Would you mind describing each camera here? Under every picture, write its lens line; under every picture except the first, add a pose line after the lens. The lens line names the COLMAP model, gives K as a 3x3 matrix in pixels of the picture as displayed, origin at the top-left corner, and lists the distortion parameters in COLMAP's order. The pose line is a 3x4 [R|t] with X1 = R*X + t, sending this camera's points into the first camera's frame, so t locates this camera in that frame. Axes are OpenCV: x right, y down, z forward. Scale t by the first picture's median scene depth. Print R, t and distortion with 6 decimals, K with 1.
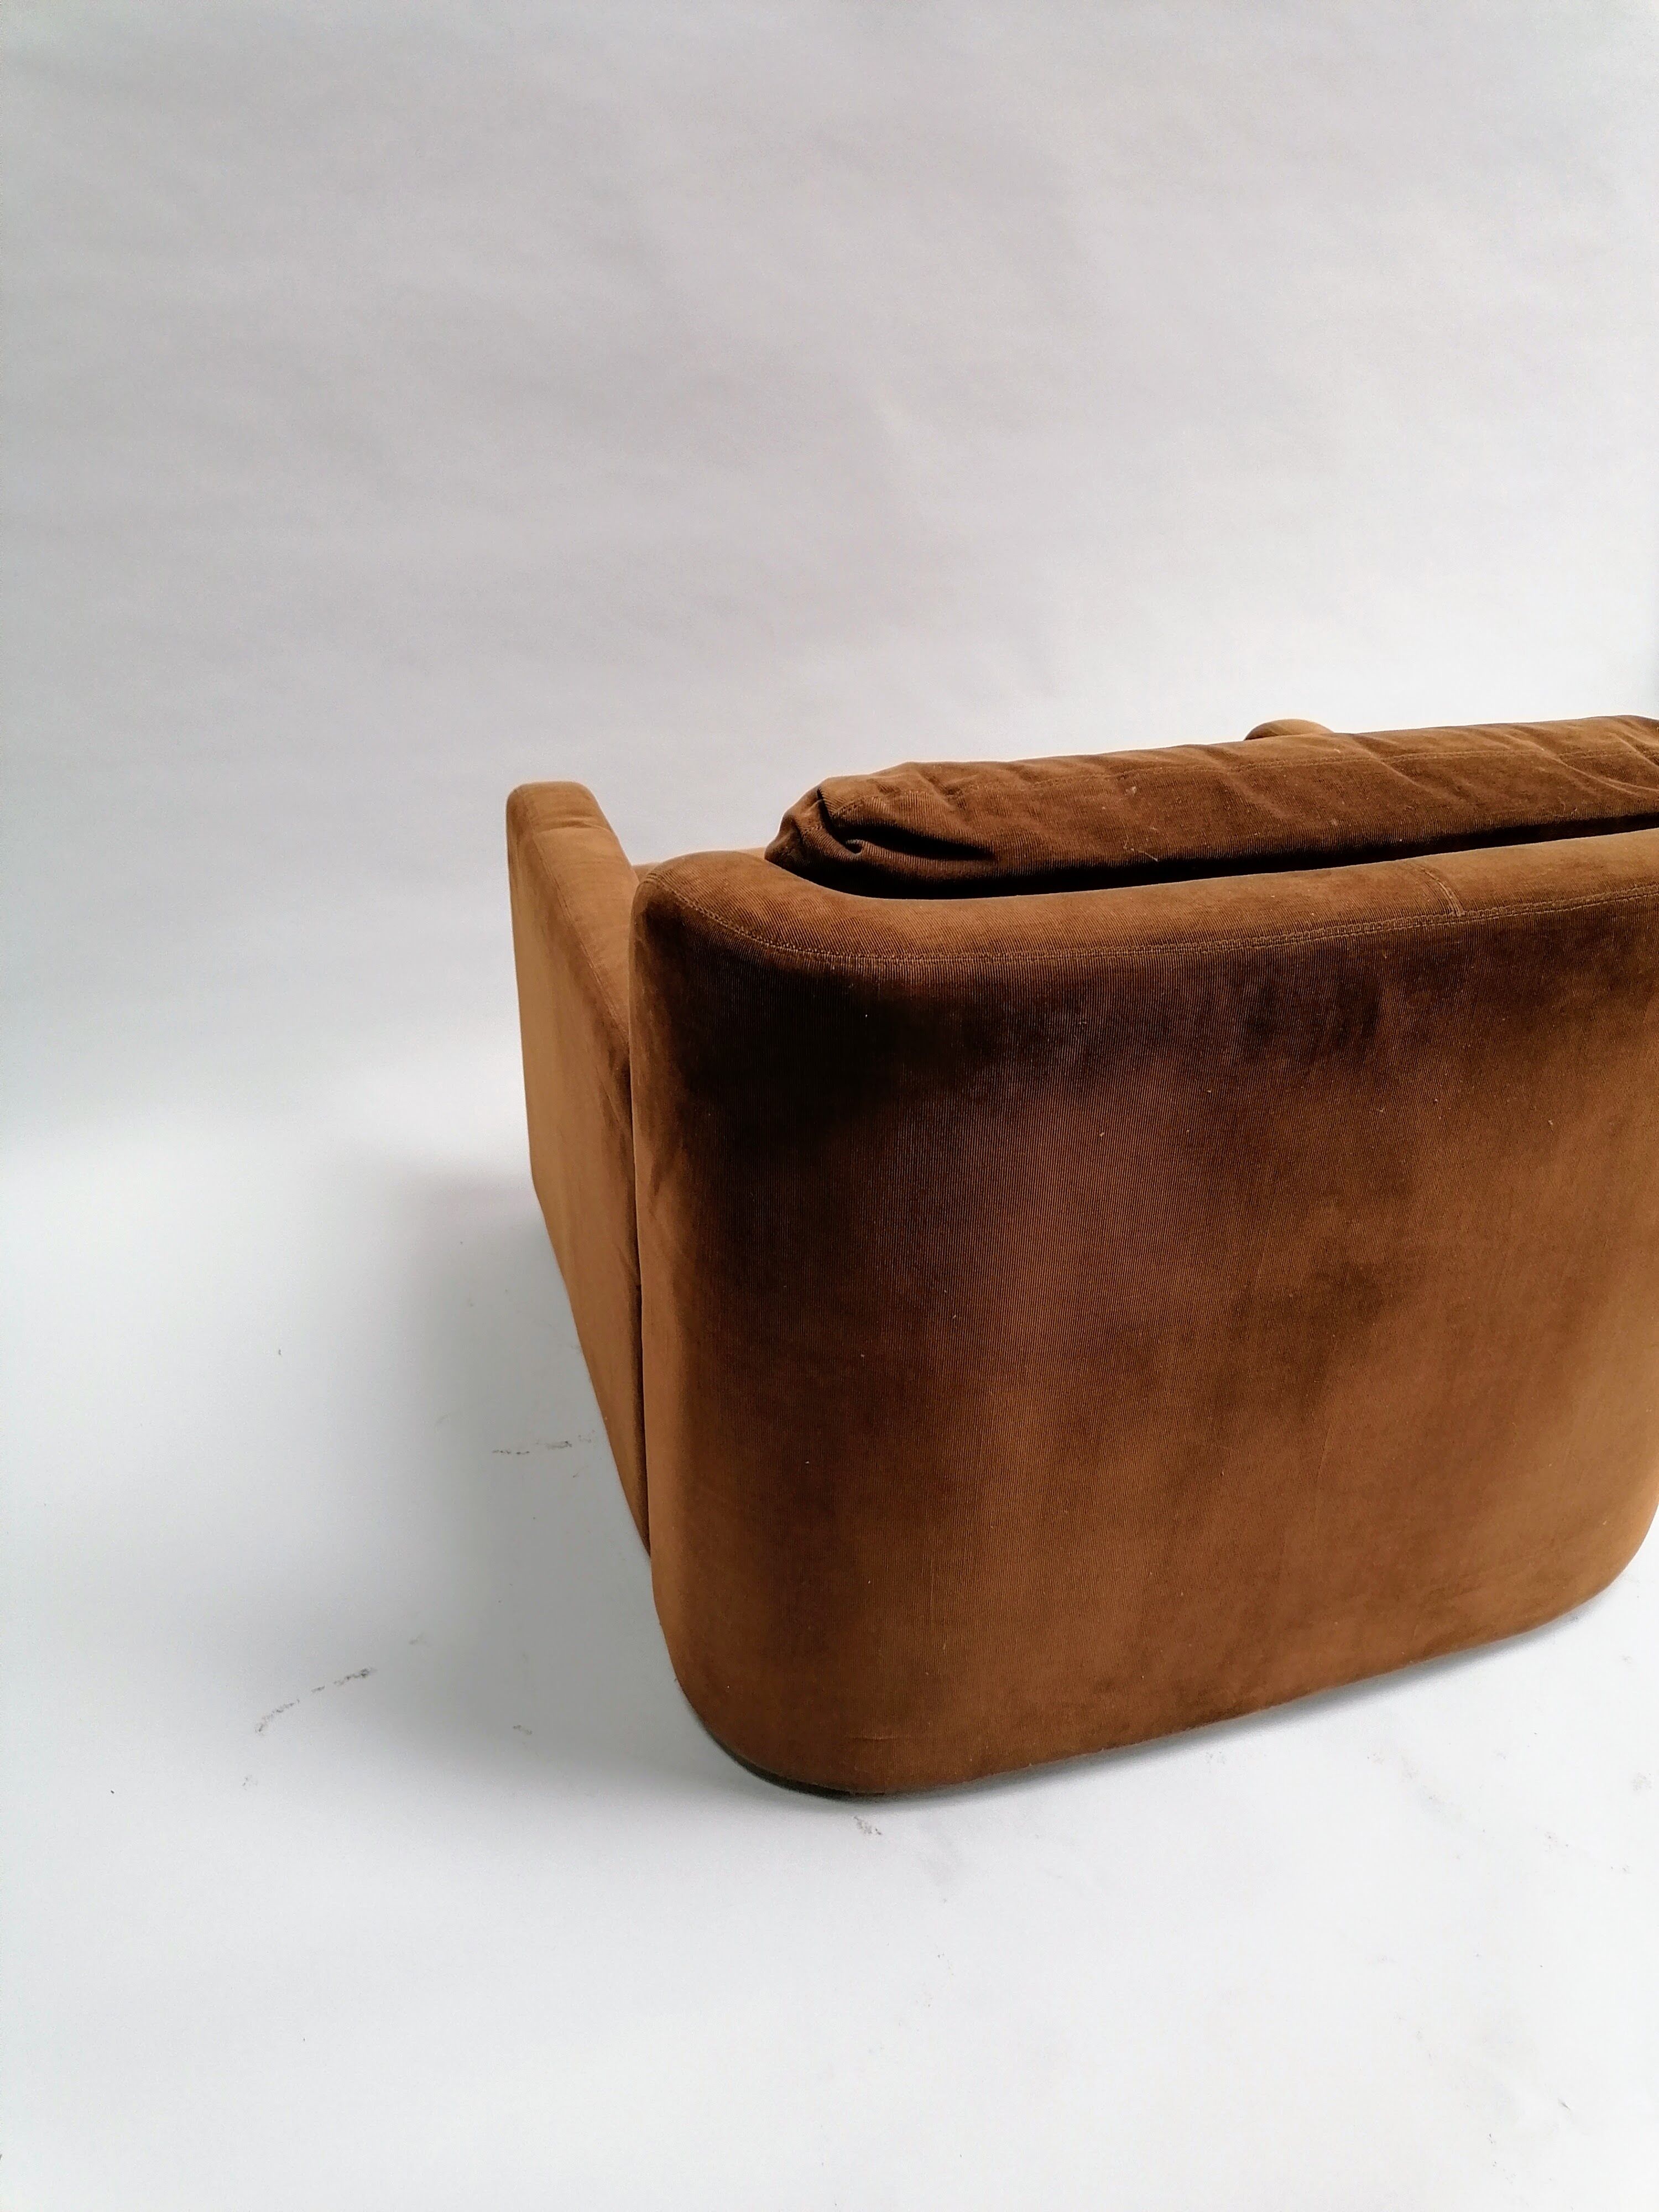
lens RADIAL K [[1724.2, 0, 839.1], [0, 1724.2, 1044.6], [0, 0, 1]] dist [0.044097, 0.003235]
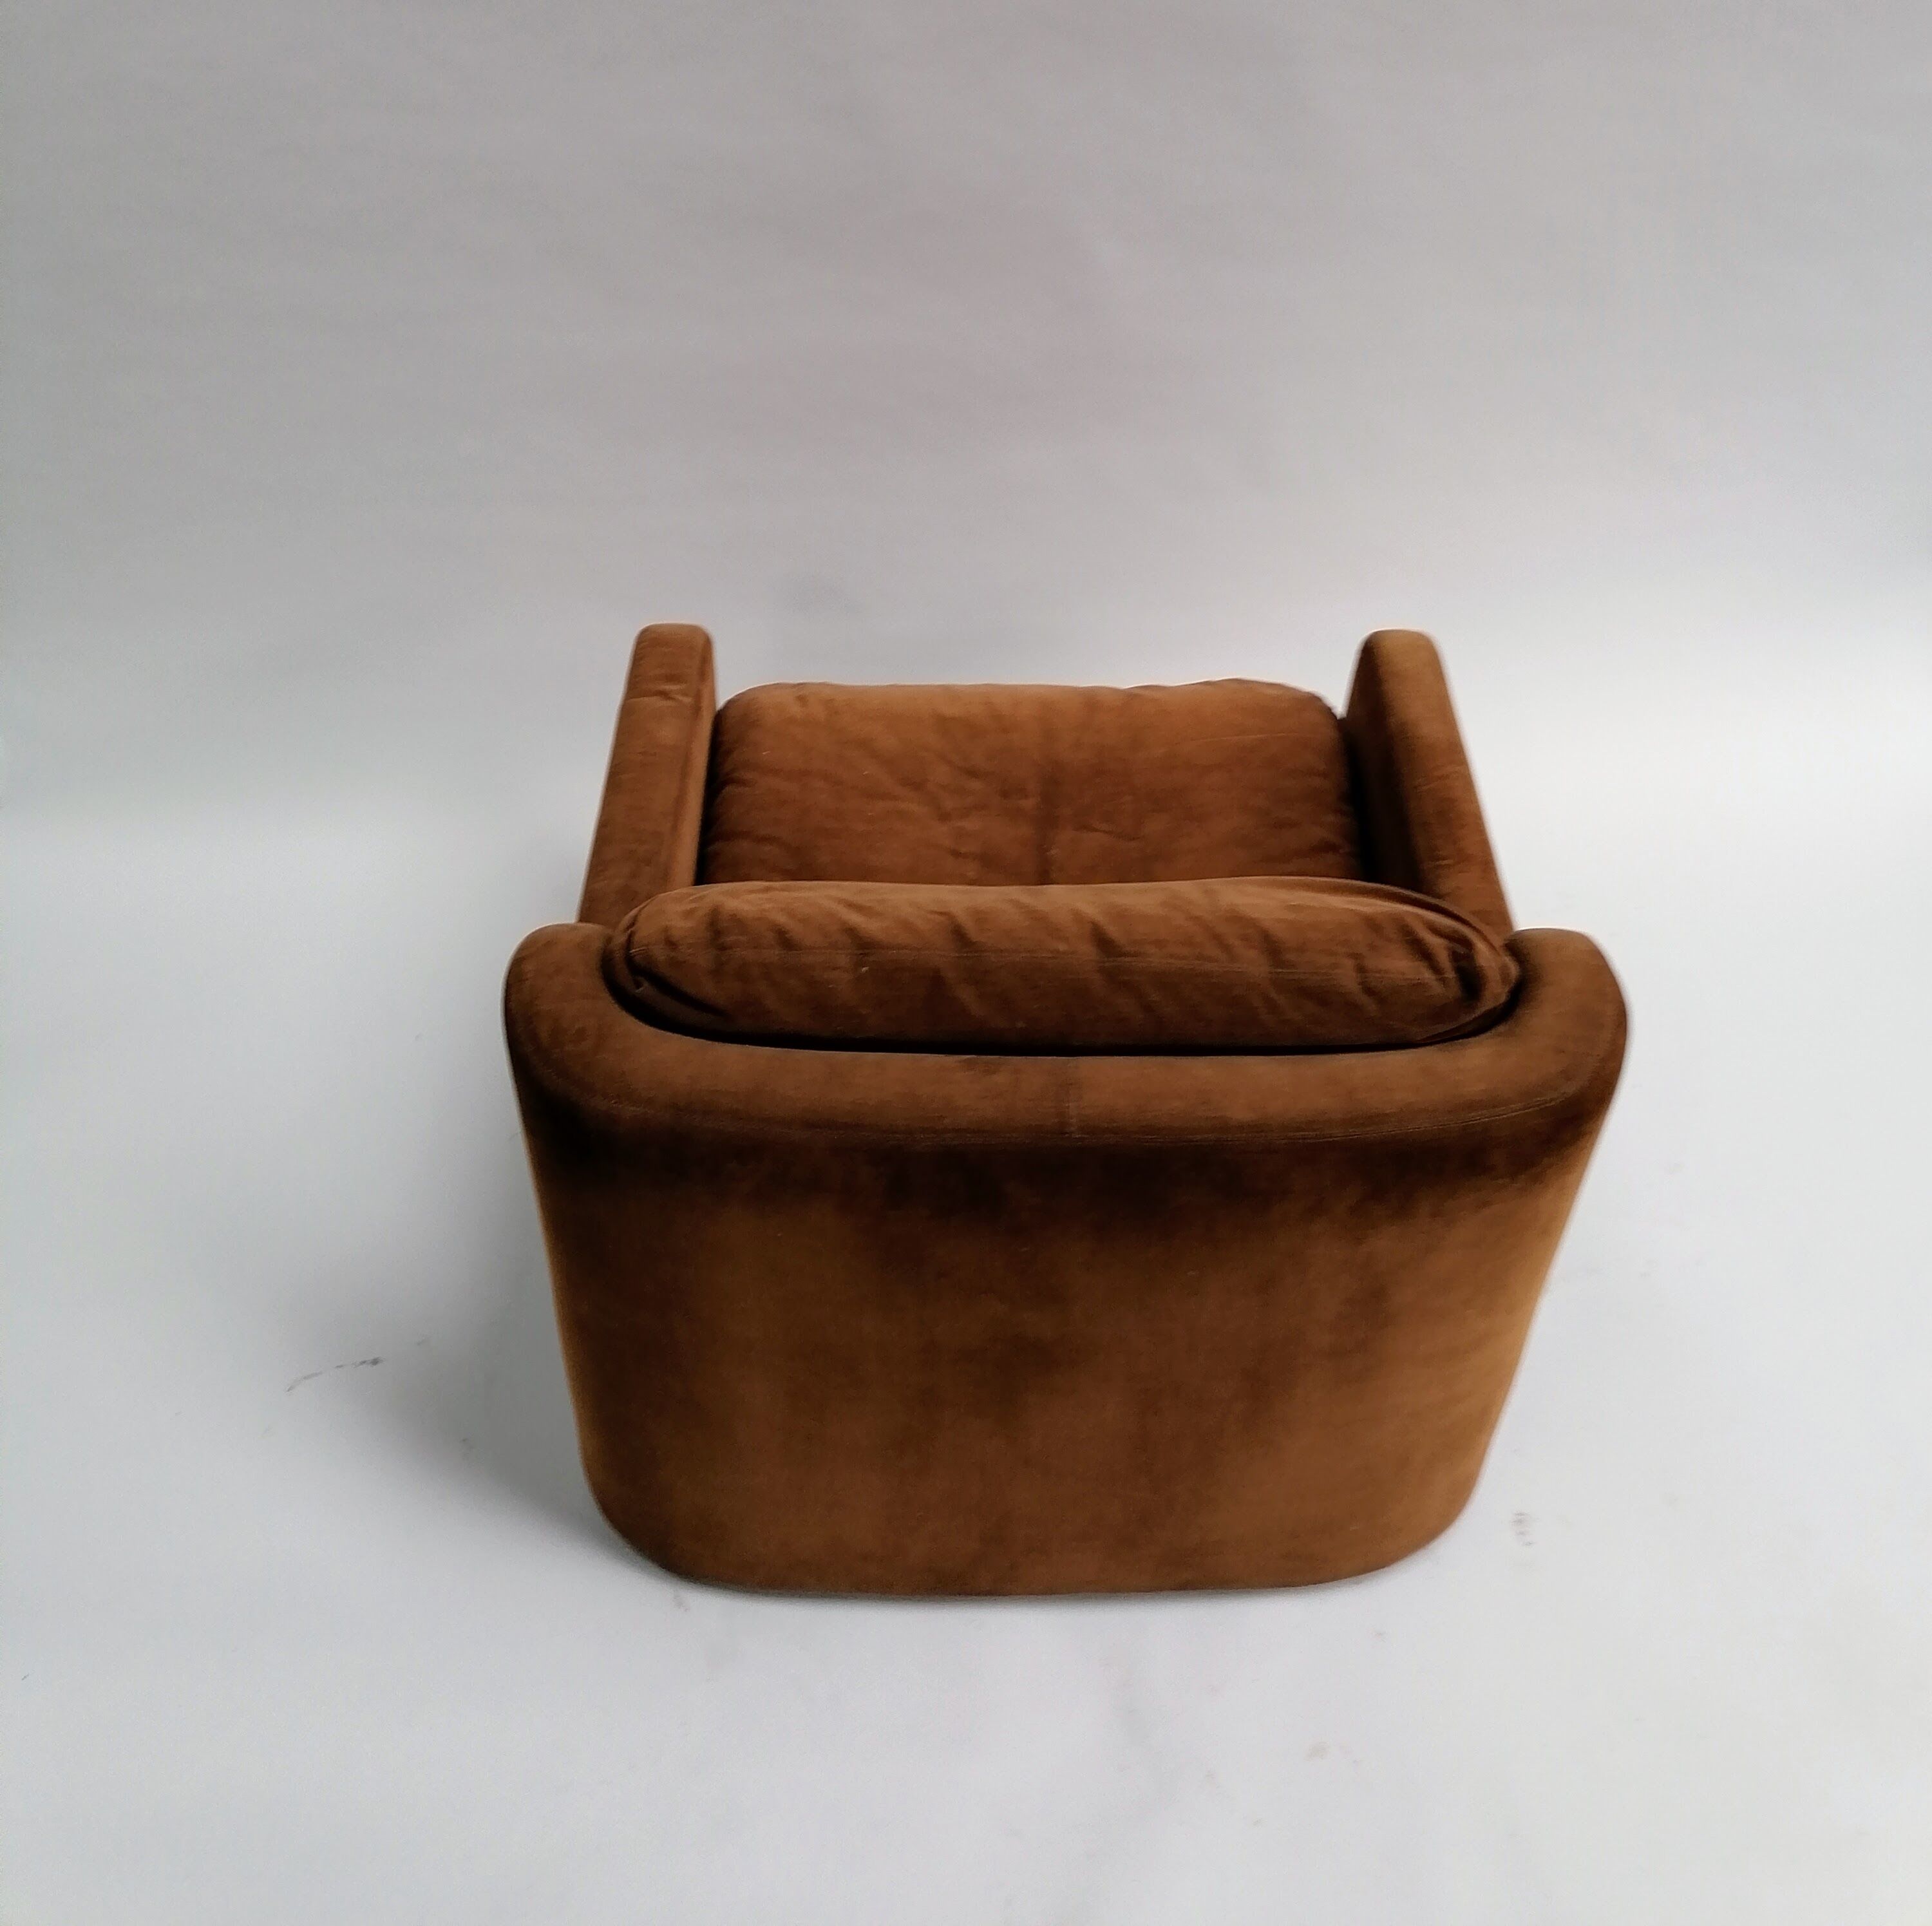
lens RADIAL K [[2089.7, 0, 961.6], [0, 2089.7, 553.0], [0, 0, 1]] dist [0.049869, -0.013079]
pose [[0.951921, 0.172282, -0.253309, 0.552146], [-0.138484, 0.979571, 0.145816, -0.654674], [0.273256, -0.103726, 0.956333, -0.410385]]
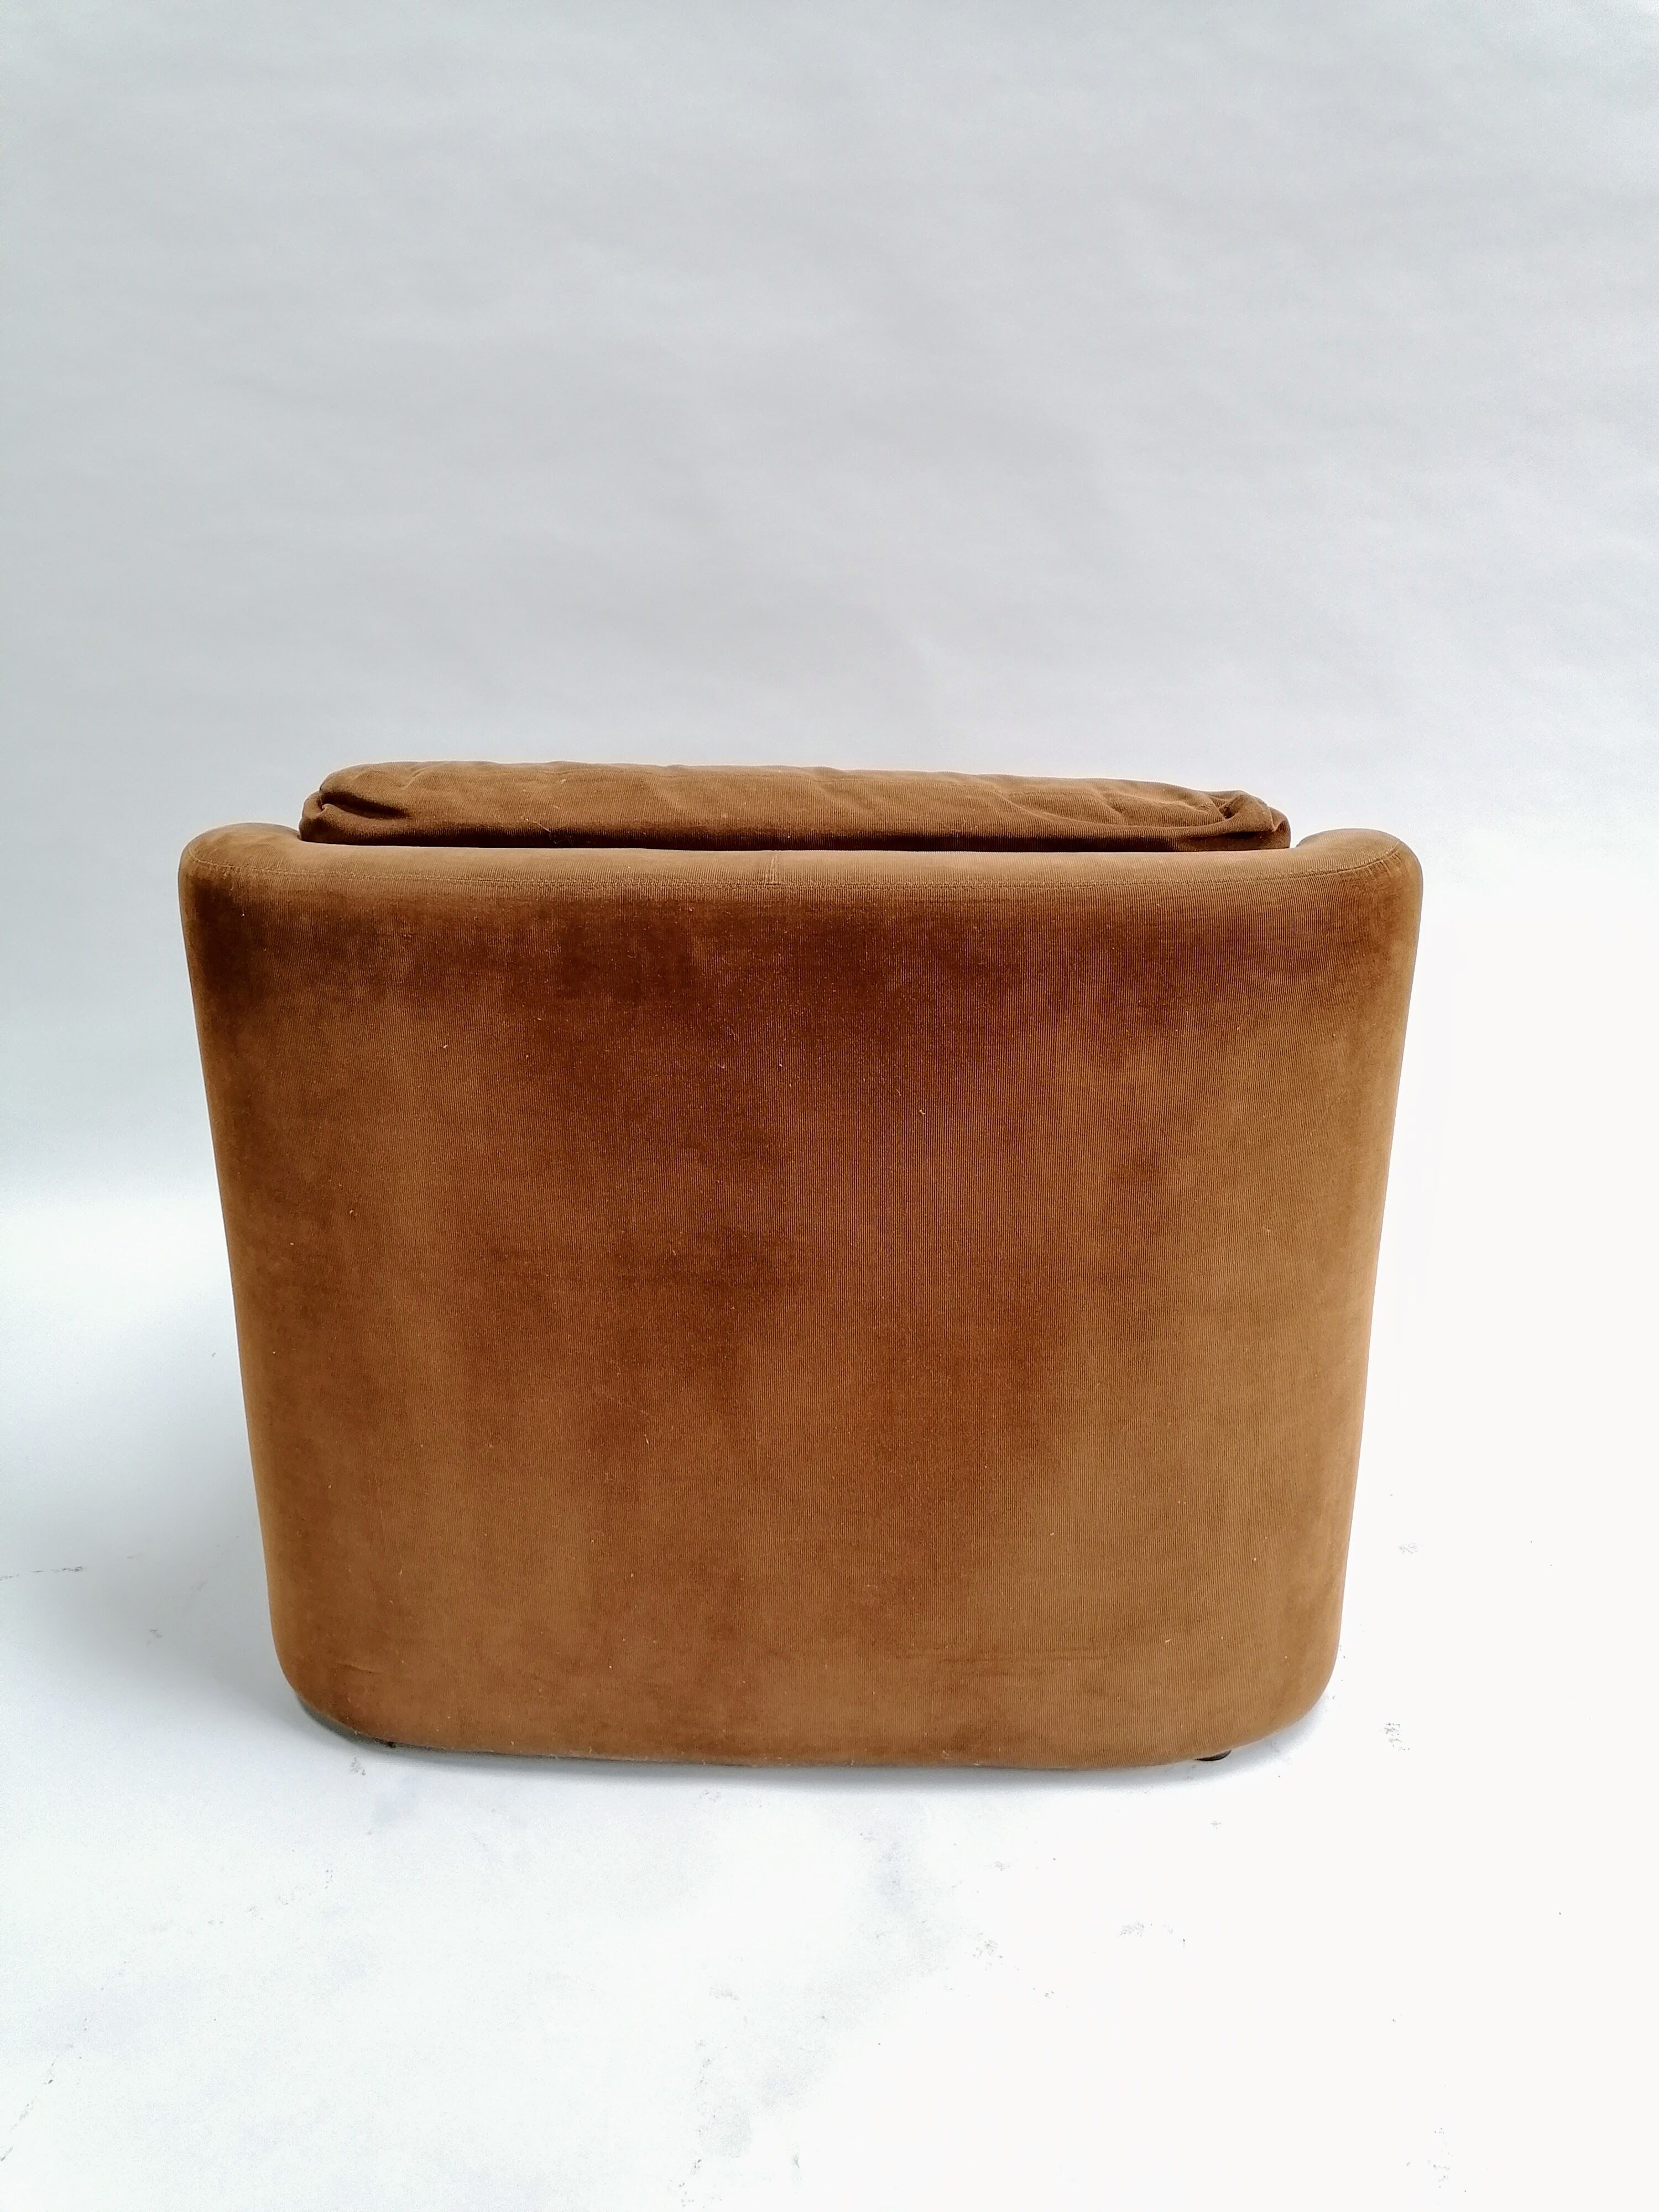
lens RADIAL K [[1721.1, 0, 830.5], [0, 1721.1, 1027.4], [0, 0, 1]] dist [0.044797, 0.000404]
pose [[0.930511, 0.065011, -0.360447, 0.740255], [-0.145266, 0.968915, -0.200255, 0.214078], [0.336224, 0.238700, 0.911030, 0.028918]]
